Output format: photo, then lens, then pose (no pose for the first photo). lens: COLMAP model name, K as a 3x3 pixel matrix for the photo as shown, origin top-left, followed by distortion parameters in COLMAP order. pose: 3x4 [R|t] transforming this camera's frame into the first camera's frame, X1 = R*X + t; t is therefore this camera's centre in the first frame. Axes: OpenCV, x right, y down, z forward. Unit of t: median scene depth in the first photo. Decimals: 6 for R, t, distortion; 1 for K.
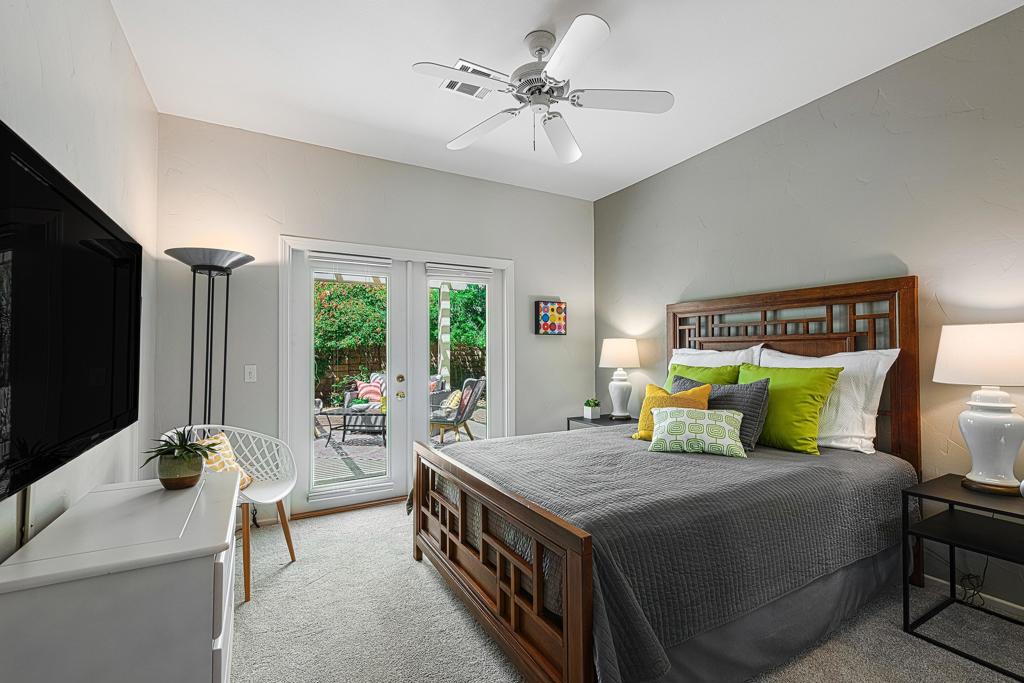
lens RADIAL K [[441.3, 0, 511.2], [0, 441.3, 342.7], [0, 0, 1]] dist [0.001182, 0.000178]
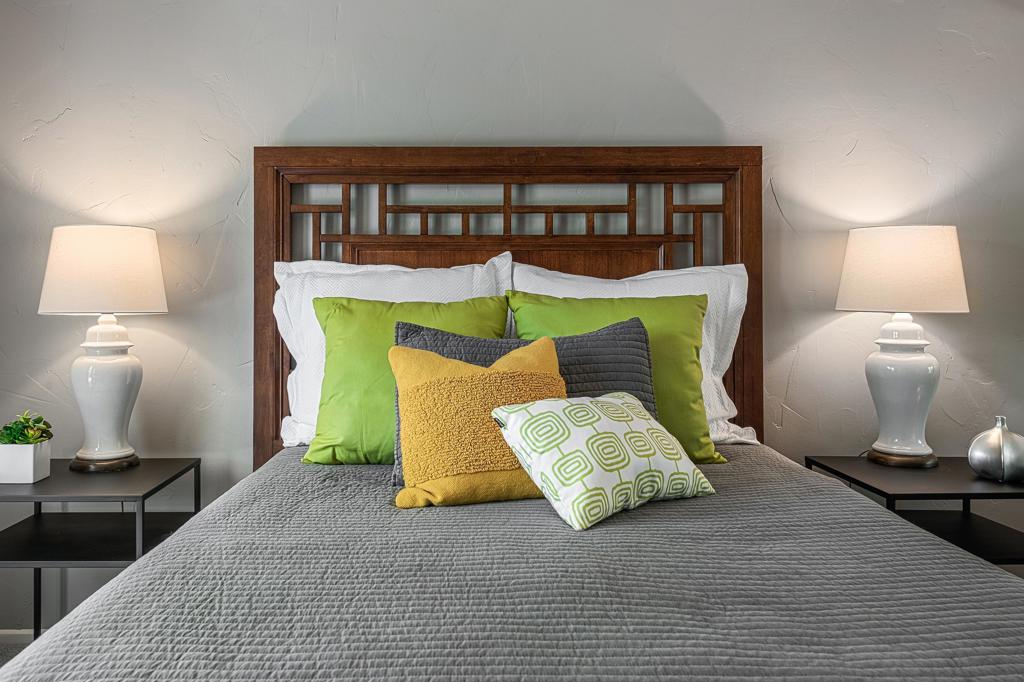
lens RADIAL K [[874.4, 0, 512.0], [0, 874.4, 343.0], [0, 0, 1]] dist [0.044745, -0.000931]
pose [[0.451631, -0.073447, 0.889177, -0.298068], [-0.019747, 0.995539, 0.092262, 0.013069], [-0.891986, -0.059227, 0.448166, 0.576968]]
